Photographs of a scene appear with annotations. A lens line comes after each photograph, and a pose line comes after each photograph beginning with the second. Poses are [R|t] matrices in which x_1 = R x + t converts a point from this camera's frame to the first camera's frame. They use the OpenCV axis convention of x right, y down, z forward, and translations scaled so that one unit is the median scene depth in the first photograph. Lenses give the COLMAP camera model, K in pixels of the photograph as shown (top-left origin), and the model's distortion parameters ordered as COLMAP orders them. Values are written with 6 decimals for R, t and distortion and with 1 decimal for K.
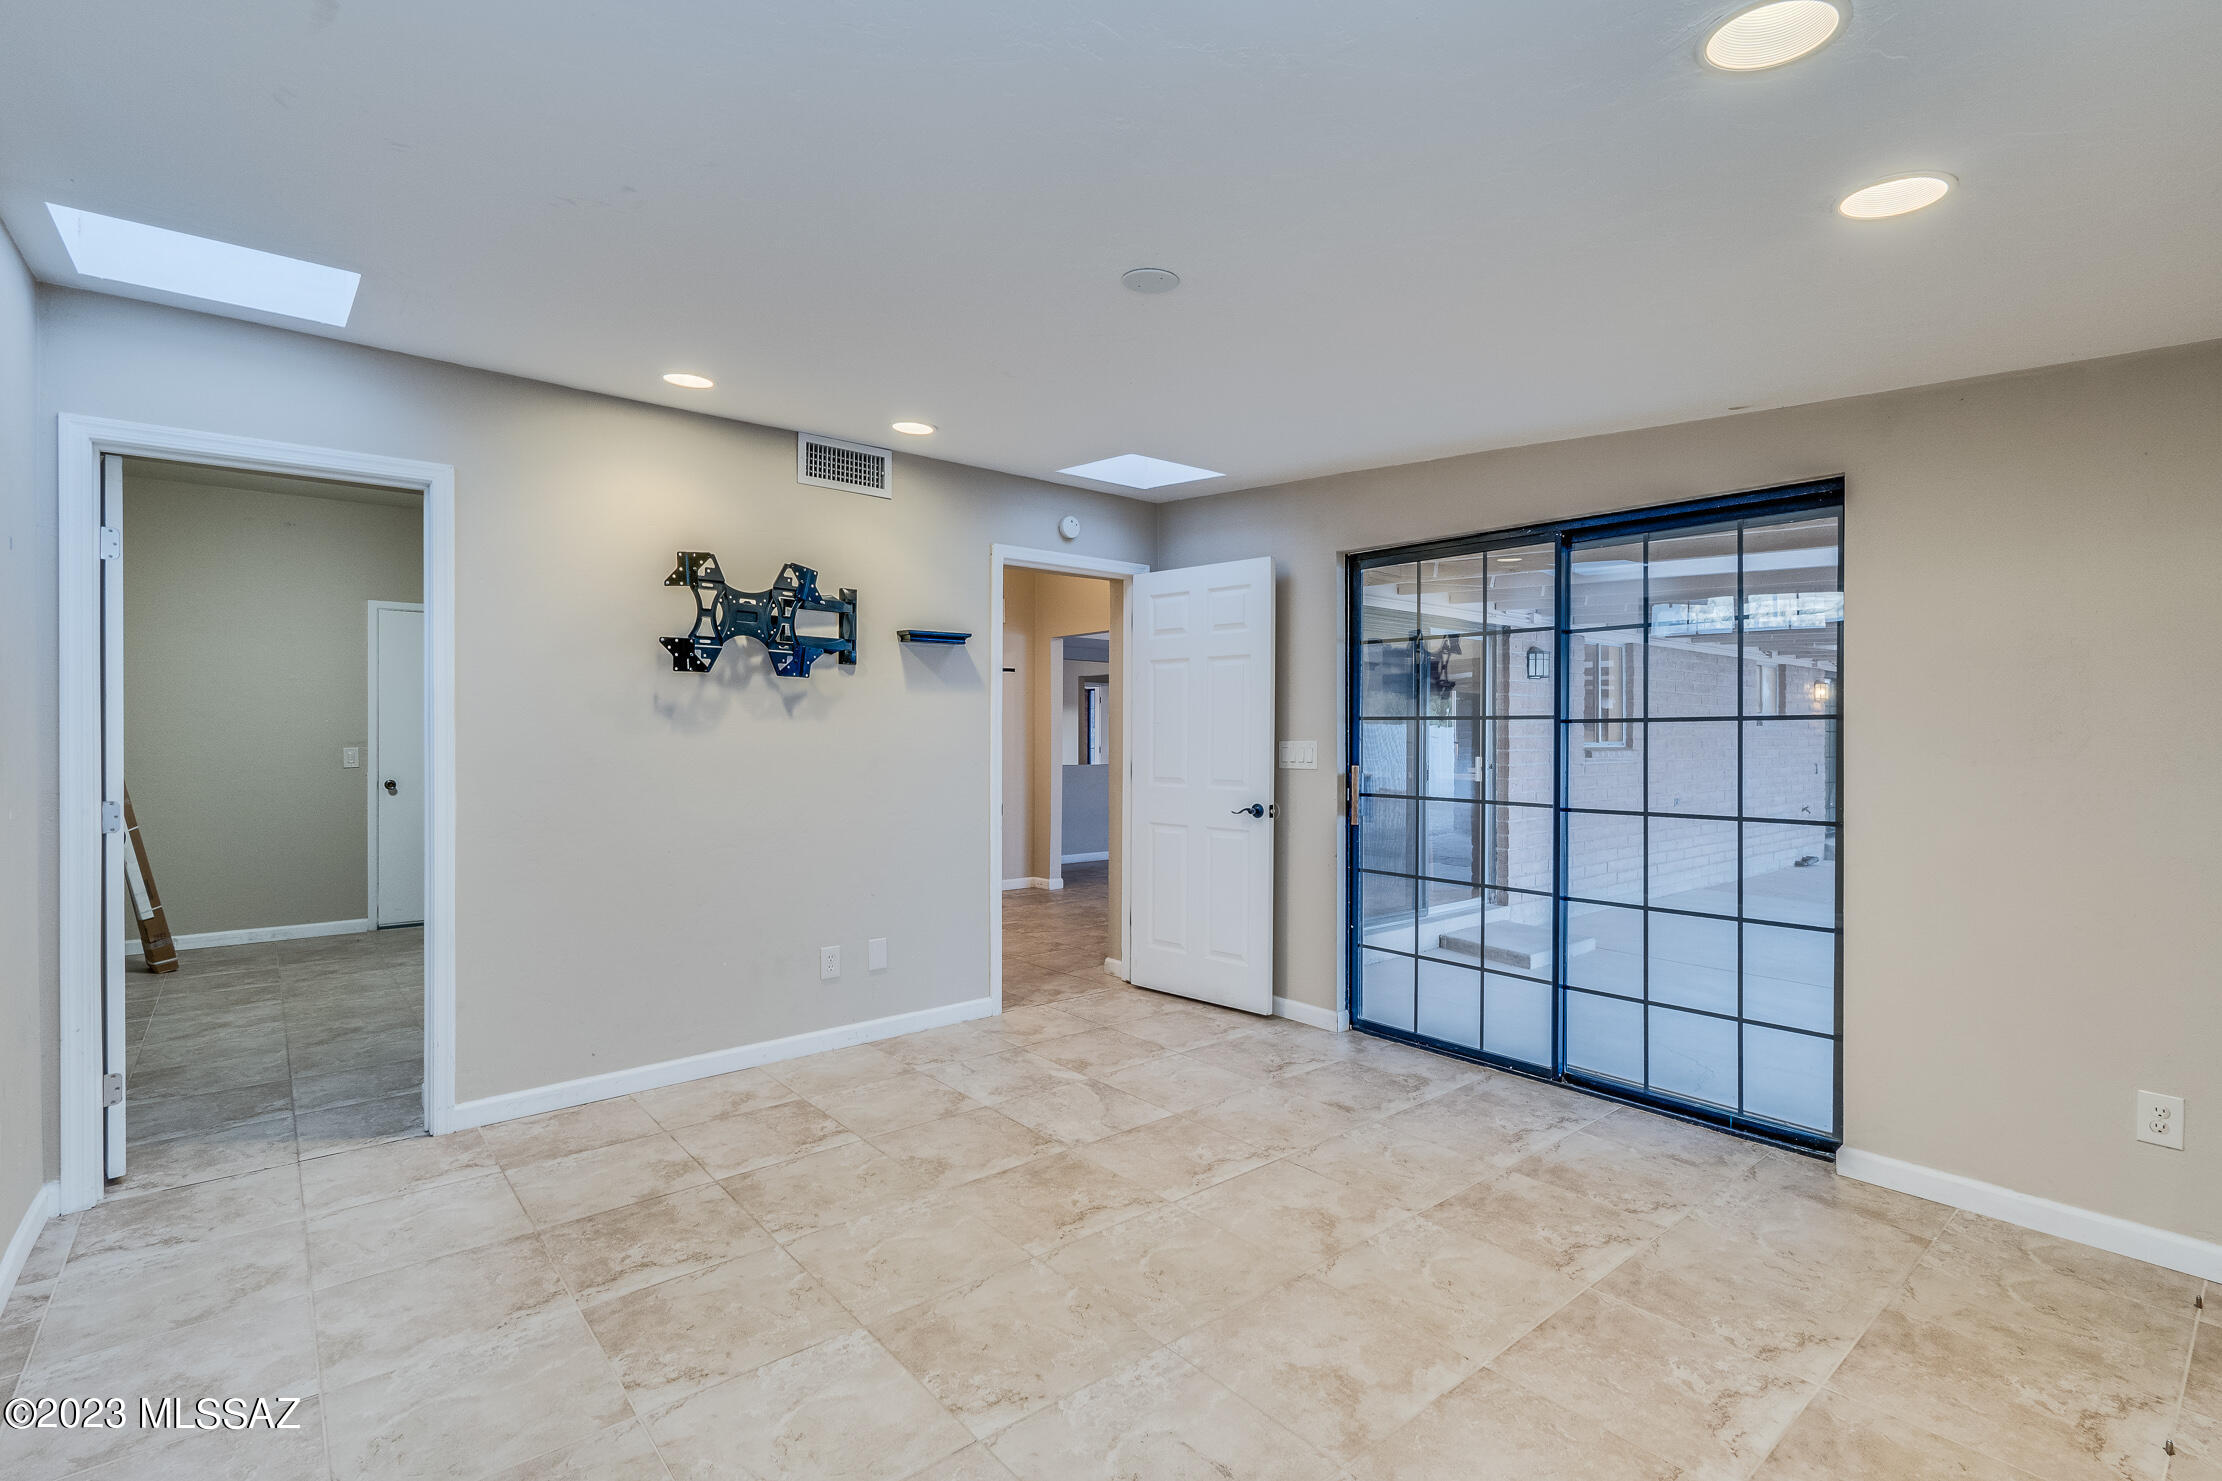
lens RADIAL K [[1034.1, 0, 1108.4], [0, 1034.1, 729.8], [0, 0, 1]] dist [0.003809, -0.000107]
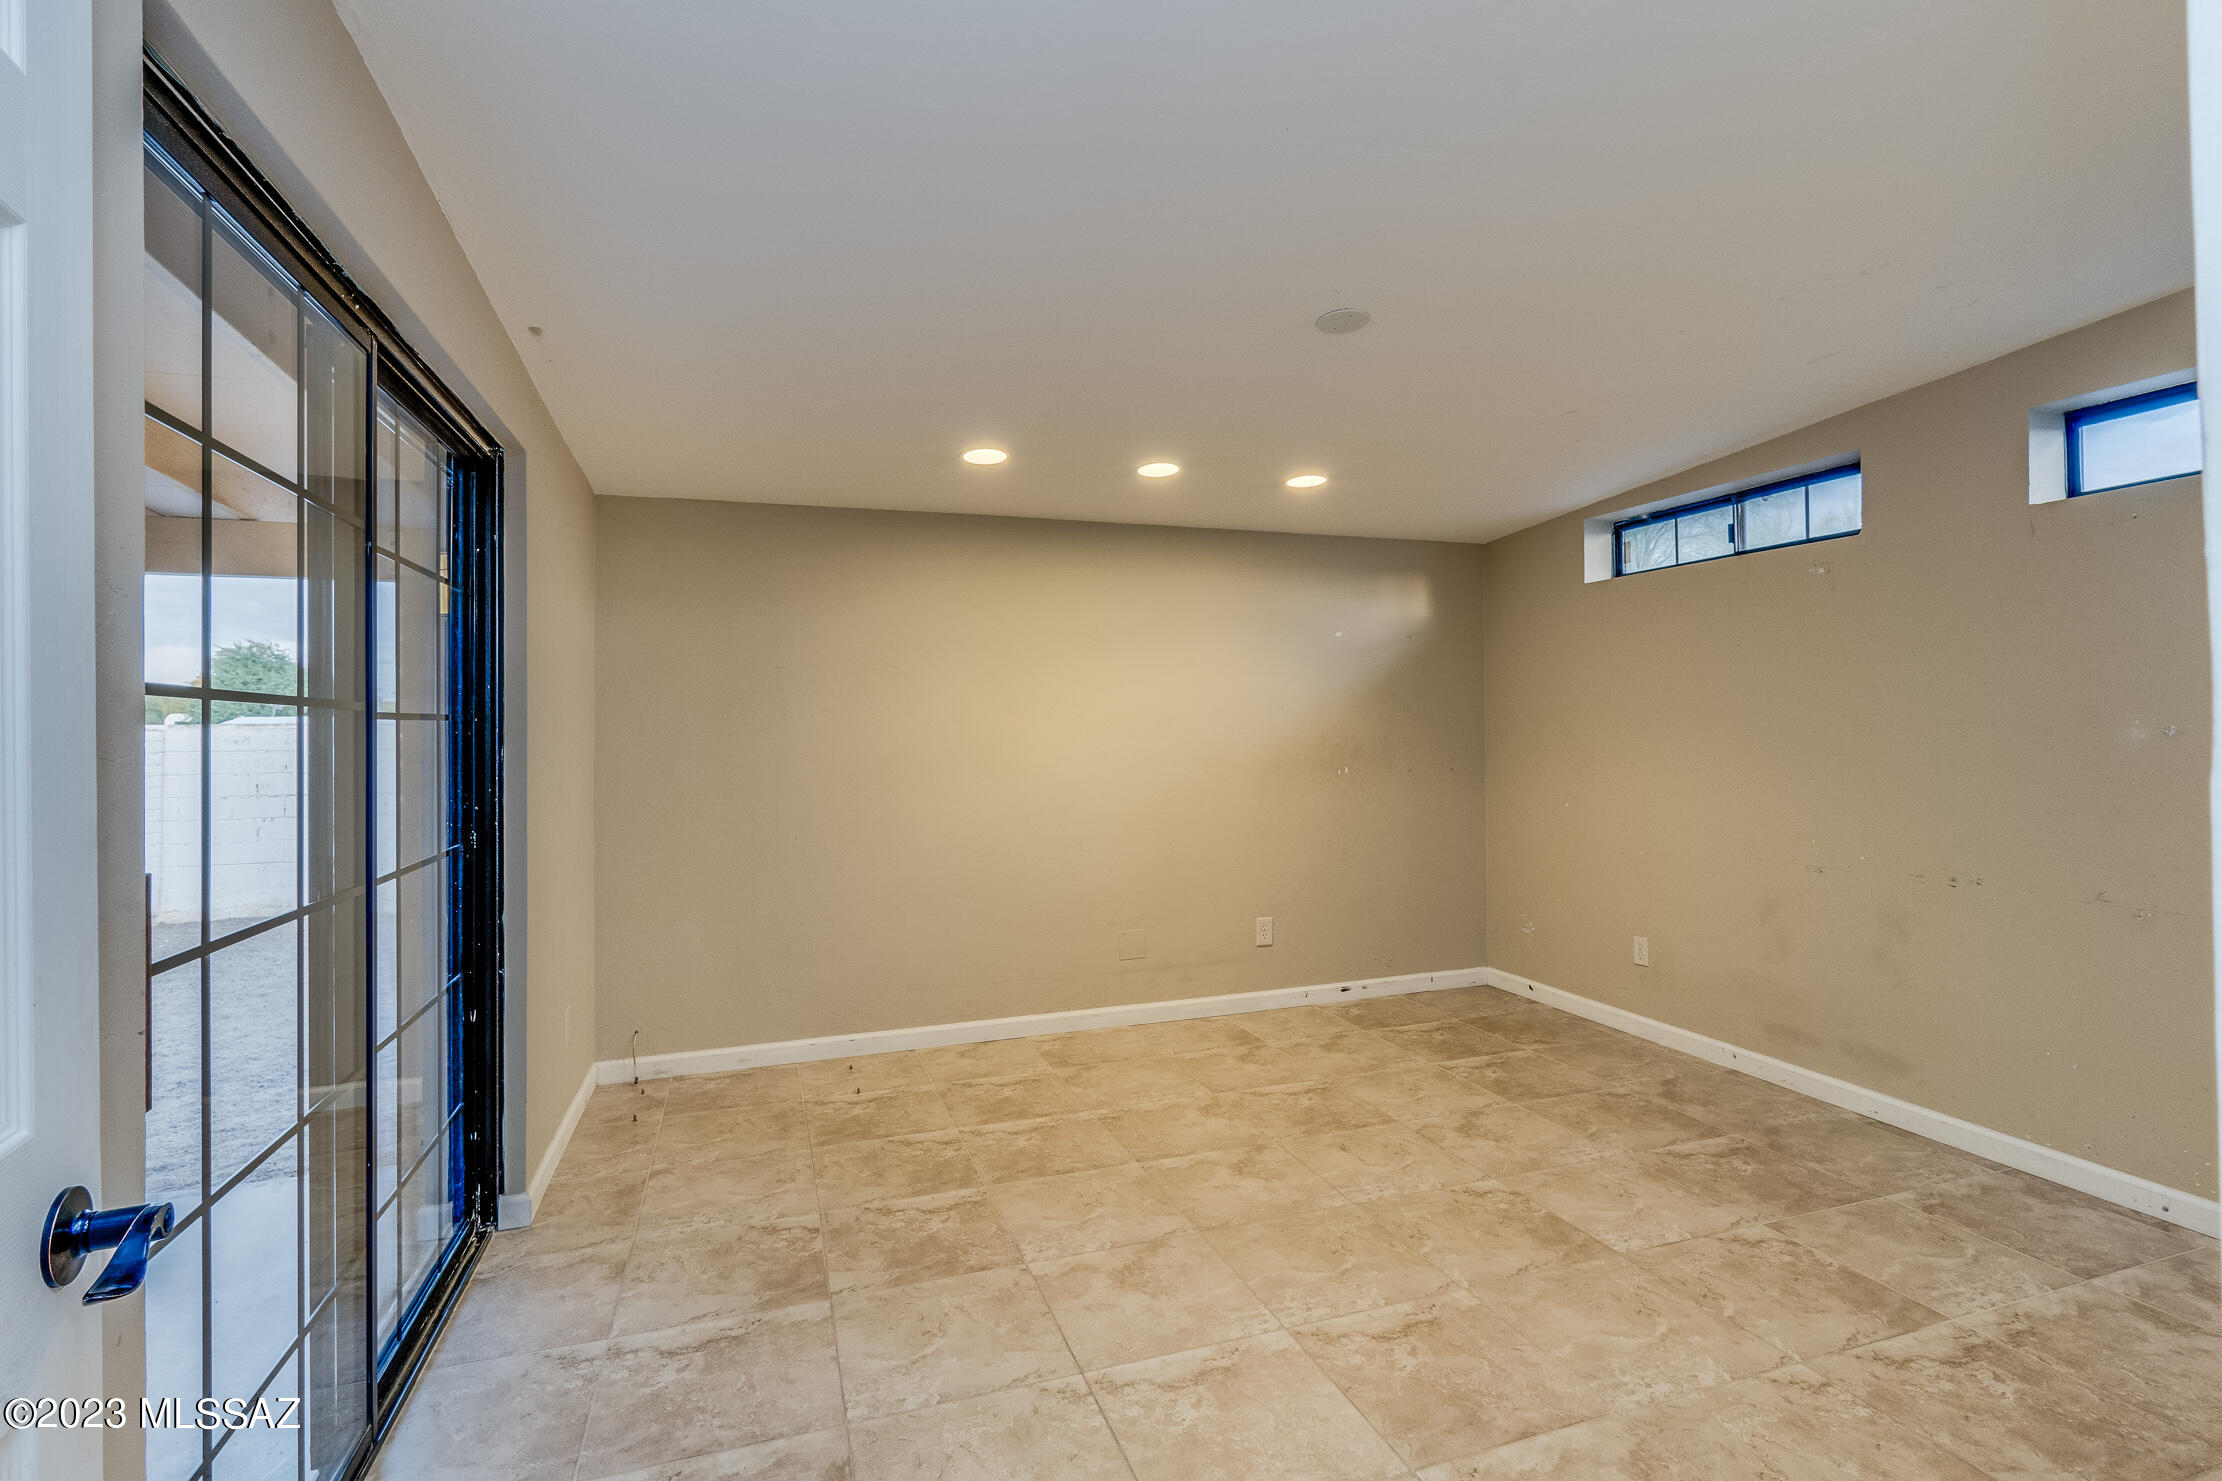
lens RADIAL K [[1034.1, 0, 1104.9], [0, 1034.1, 721.6], [0, 0, 1]] dist [0.003809, -0.000107]
pose [[-0.930338, 0.007097, 0.366634, -0.119125], [0.003620, 0.999942, -0.010169, 0.001359], [-0.366685, -0.008134, -0.930310, 2.055763]]
